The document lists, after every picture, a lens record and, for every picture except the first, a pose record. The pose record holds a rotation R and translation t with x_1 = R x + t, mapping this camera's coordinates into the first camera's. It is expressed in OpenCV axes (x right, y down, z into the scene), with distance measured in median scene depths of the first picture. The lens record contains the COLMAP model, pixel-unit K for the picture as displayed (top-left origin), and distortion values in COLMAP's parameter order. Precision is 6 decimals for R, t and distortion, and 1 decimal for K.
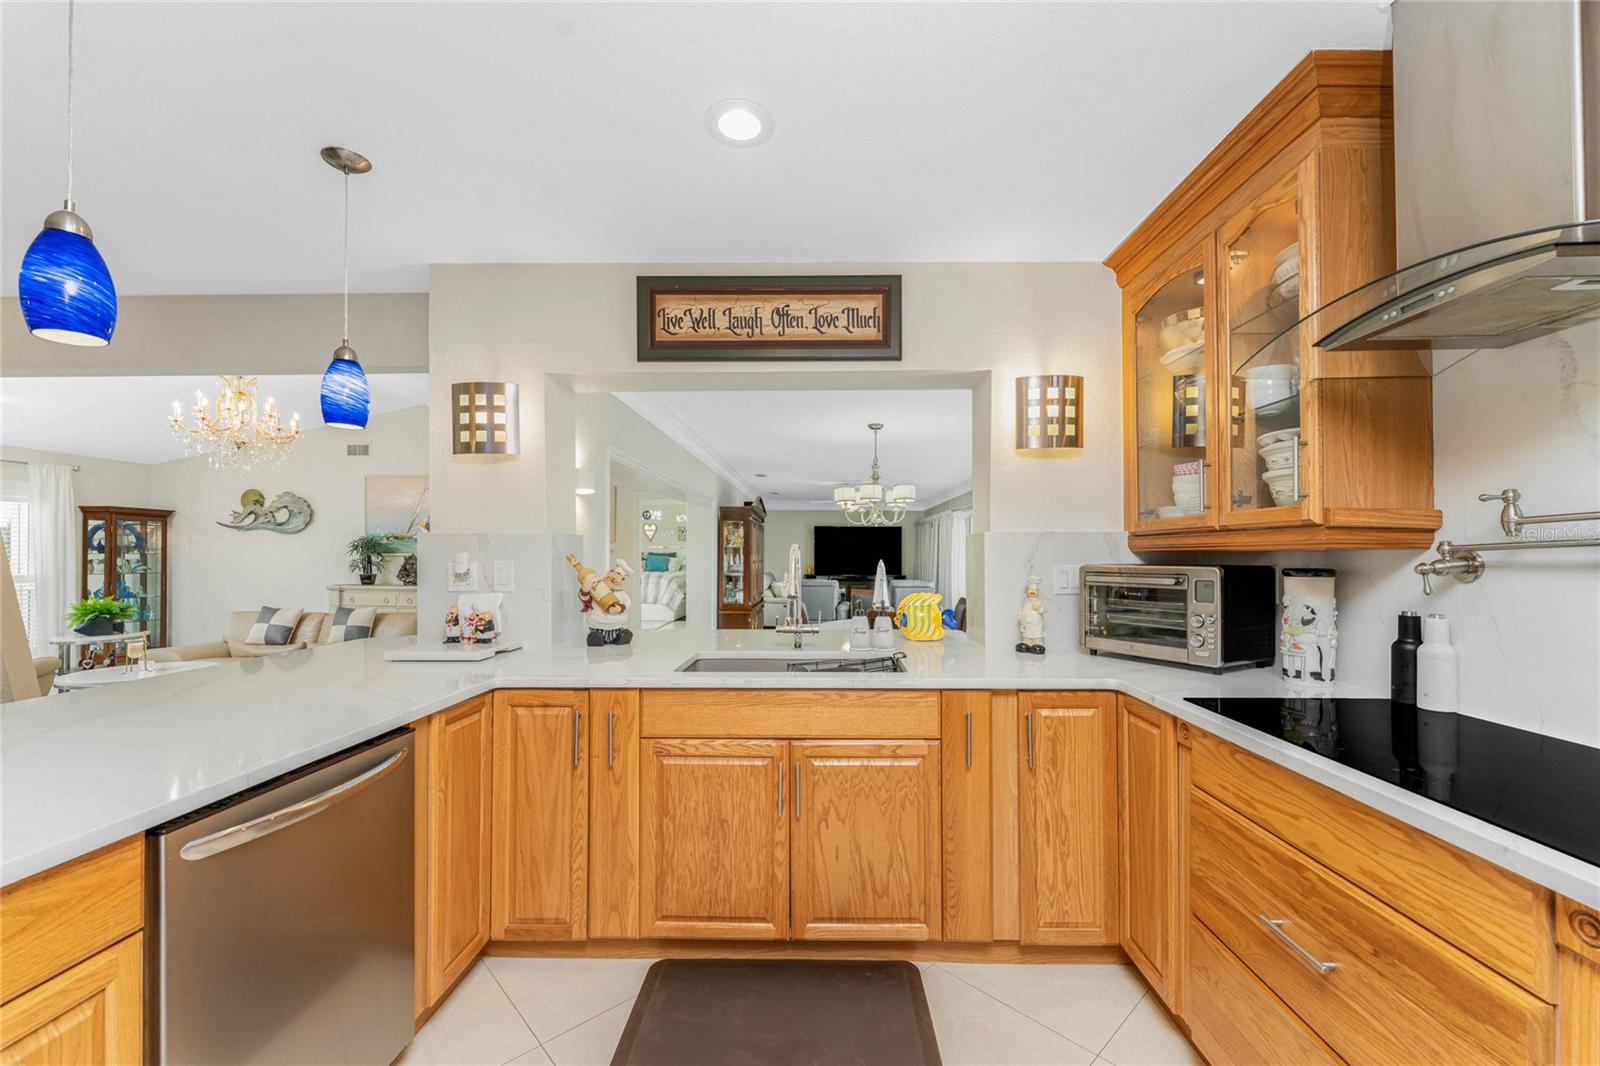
lens RADIAL K [[641.6, 0, 805.7], [0, 641.6, 546.0], [0, 0, 1]] dist [0.000243, -0.000010]
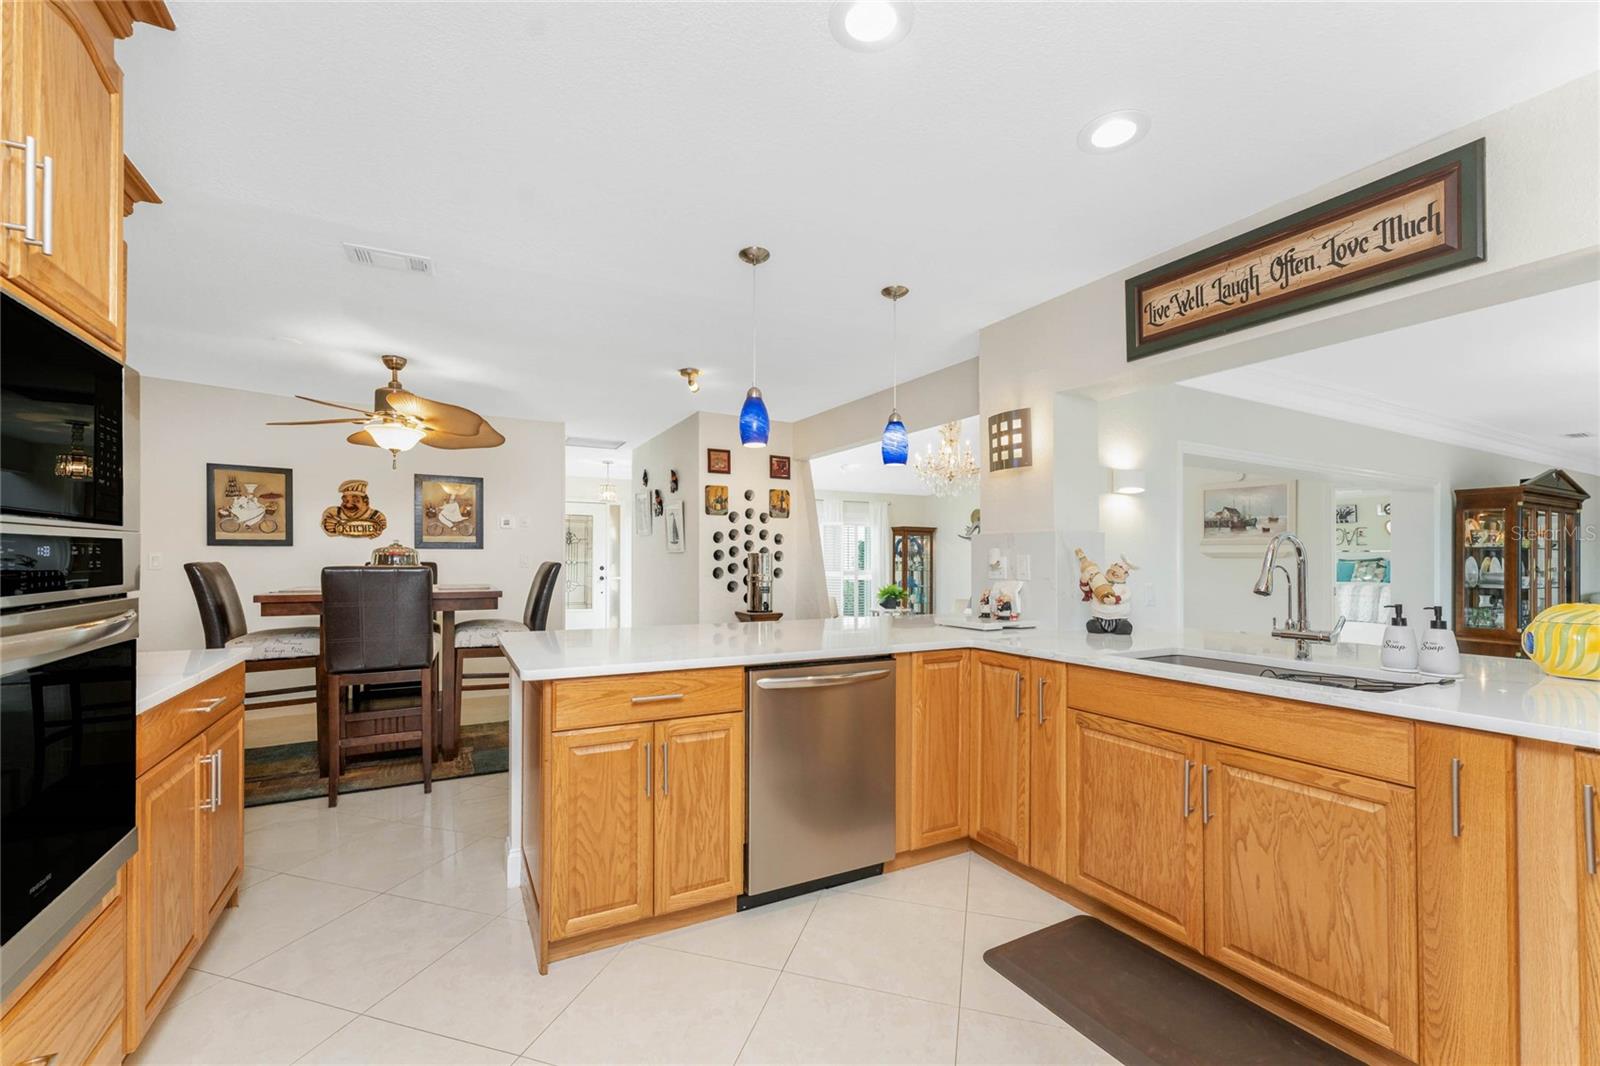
lens RADIAL K [[649.0, 0, 796.3], [0, 649.0, 551.7], [0, 0, 1]] dist [0.000030, -0.000165]
pose [[0.501666, -0.009037, -0.865014, 0.389483], [0.005551, 0.999958, -0.007228, 0.024433], [0.865044, -0.001175, 0.501695, 0.011204]]
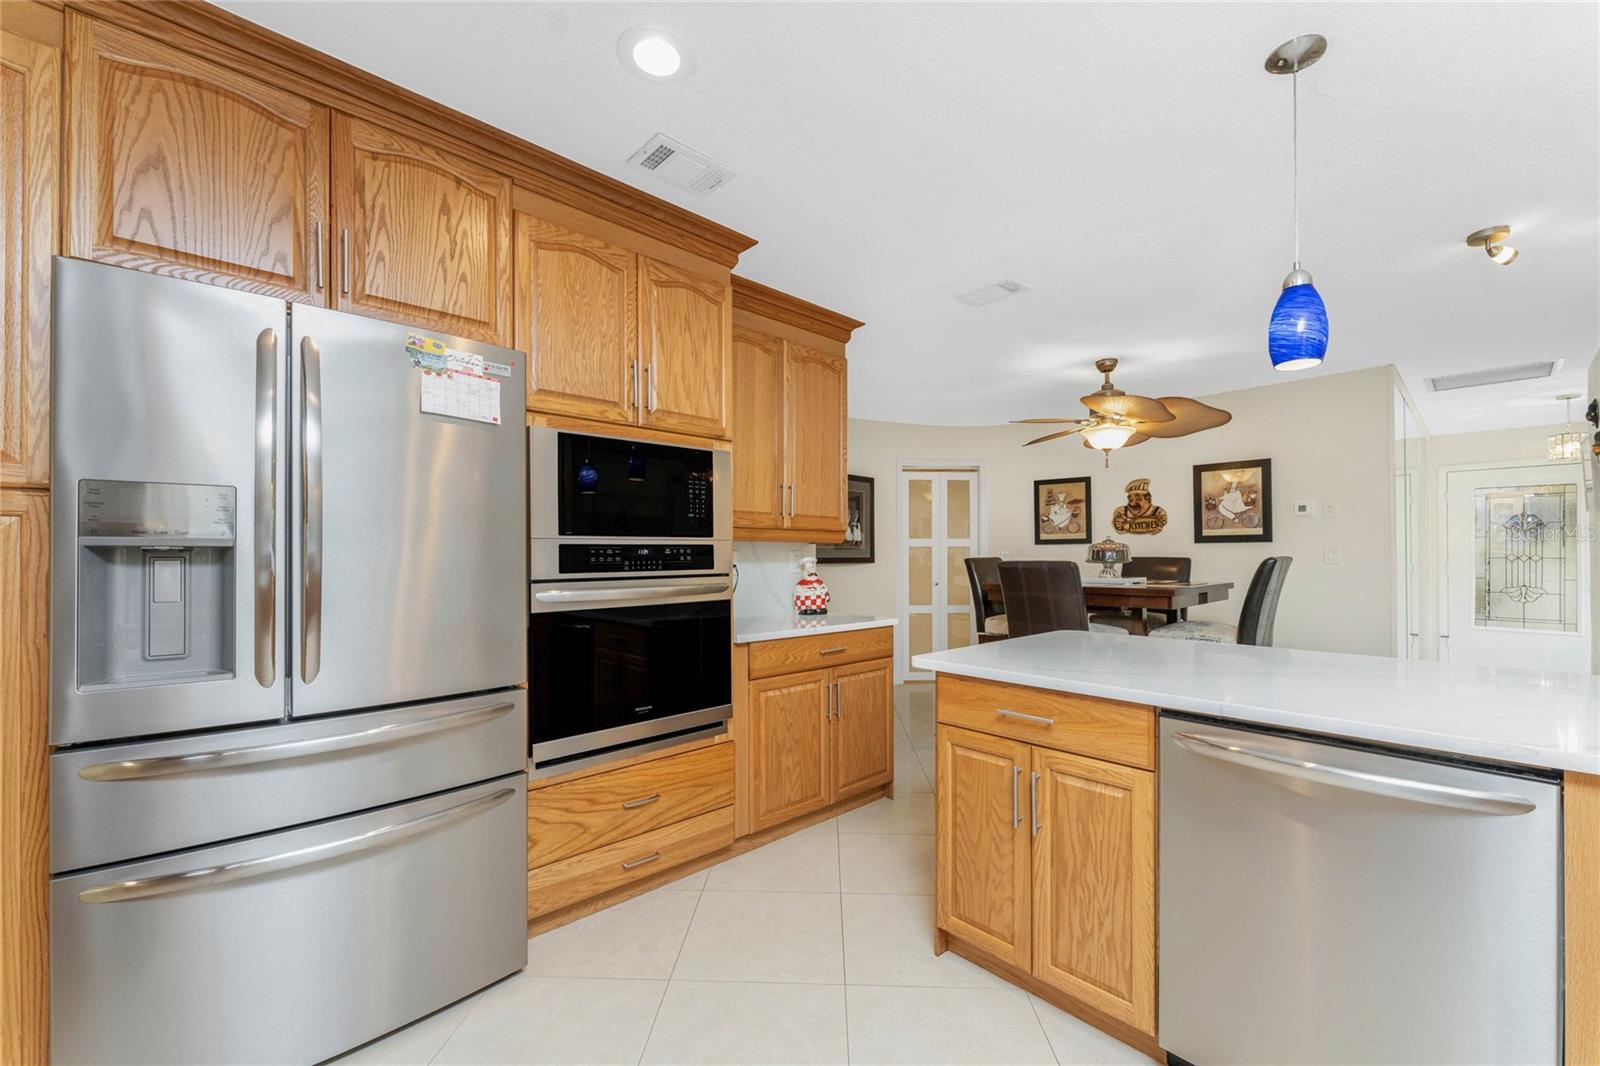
lens RADIAL K [[654.9, 0, 805.0], [0, 654.9, 554.5], [0, 0, 1]] dist [0.002108, 0.000558]
pose [[-0.700708, 0.001499, -0.713447, 0.256090], [0.011516, 0.999891, -0.009210, 0.032559], [0.713355, -0.014669, -0.700649, 0.580145]]
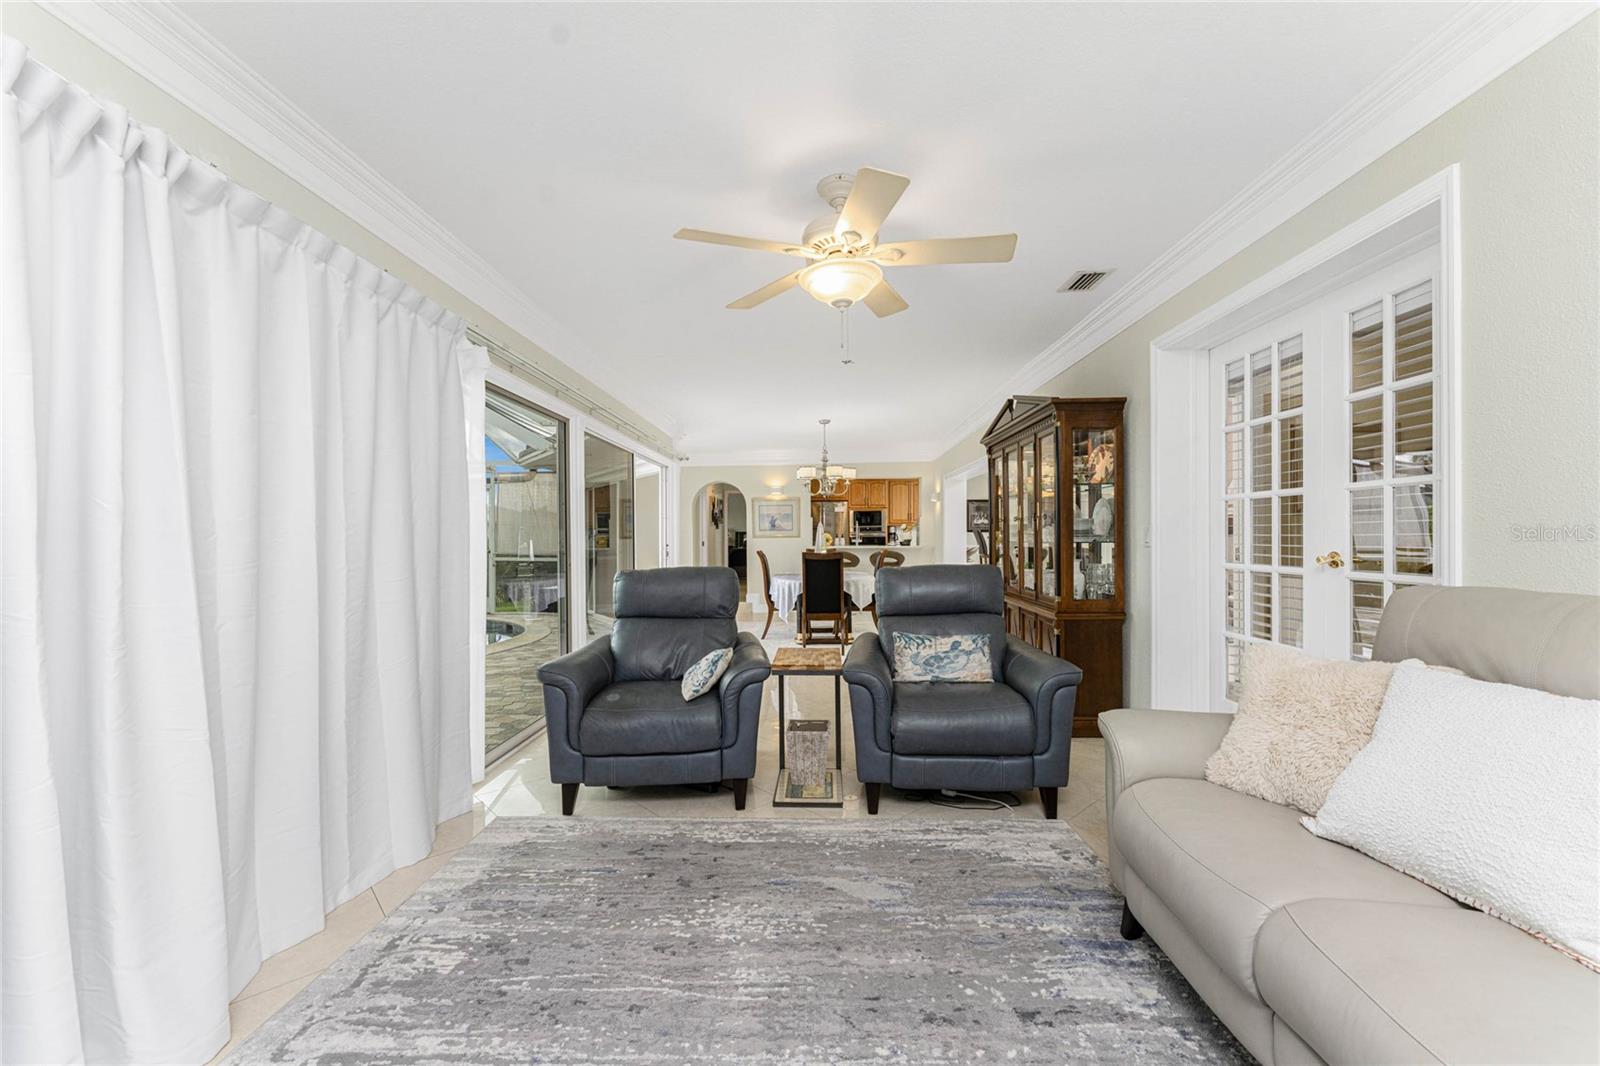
lens RADIAL K [[654.9, 0, 805.0], [0, 654.9, 554.5], [0, 0, 1]] dist [0.002108, 0.000558]
pose [[-0.999750, 0.006620, -0.021338, 0.429443], [0.006289, 0.999860, 0.015526, 0.151019], [0.021438, 0.015388, -0.999652, 5.369311]]
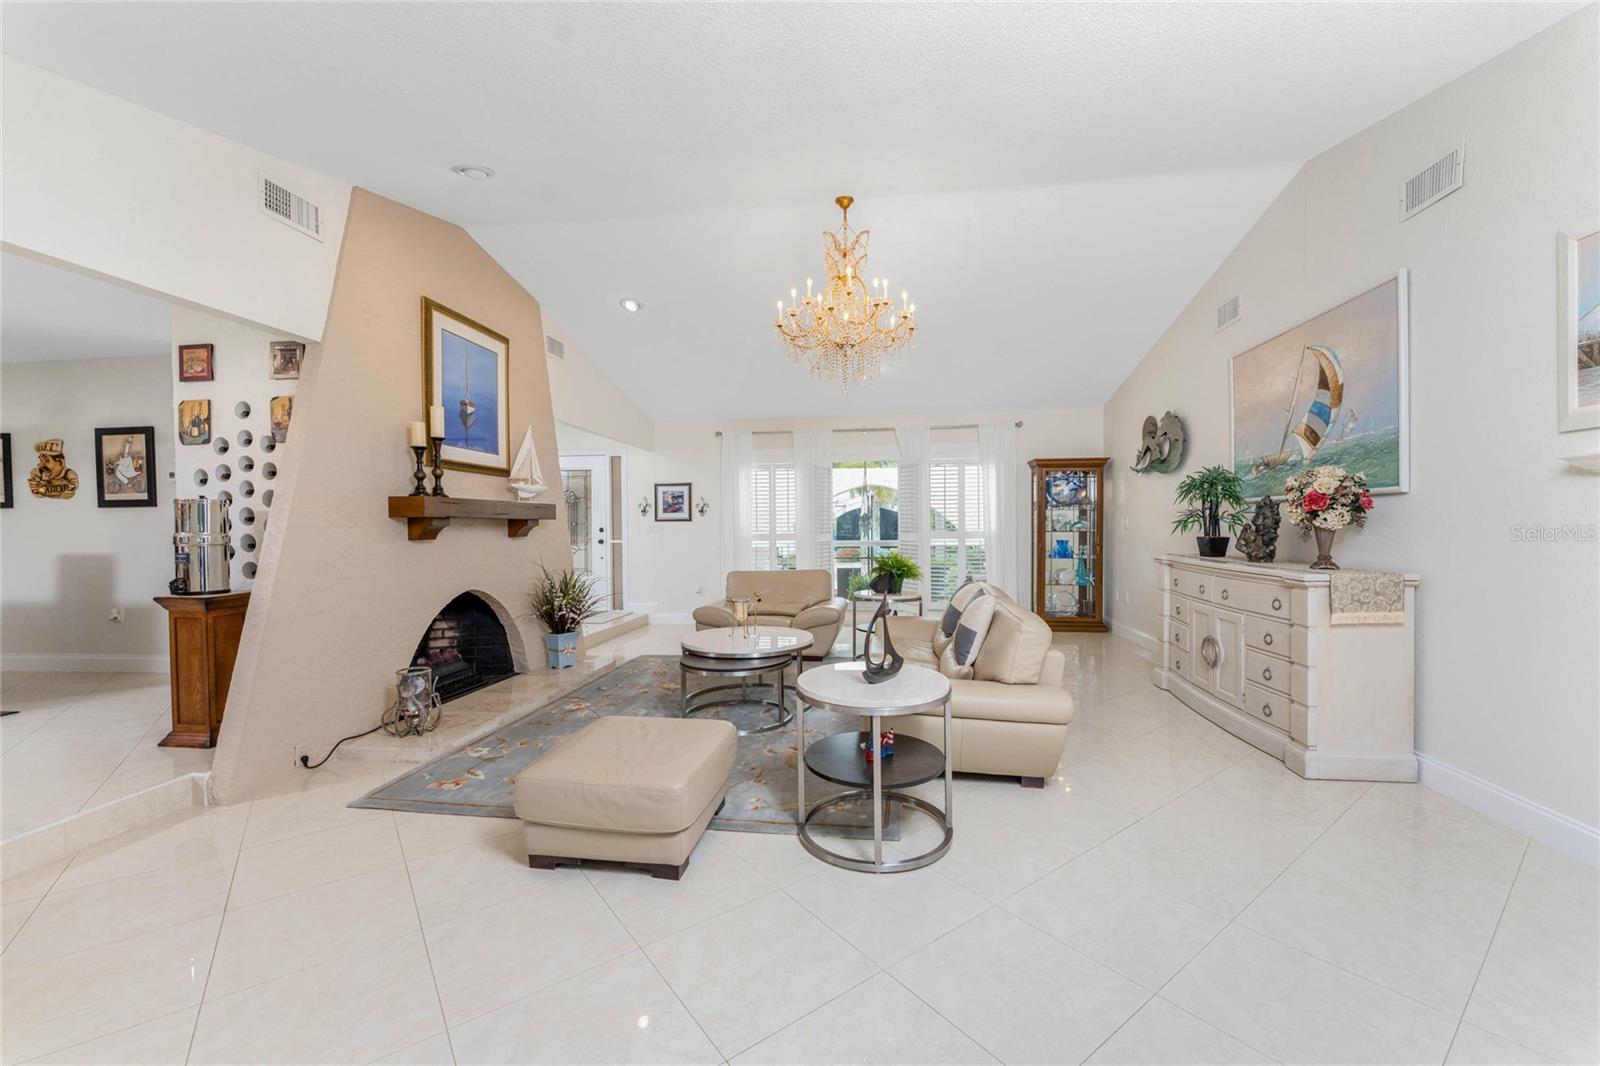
lens RADIAL K [[642.6, 0, 795.3], [0, 642.6, 531.9], [0, 0, 1]] dist [0.000975, -0.000037]
pose [[-0.109945, 0.010501, -0.993882, -0.358624], [0.020421, 0.999757, 0.008304, 0.094884], [0.993728, -0.019383, -0.110133, 2.396911]]
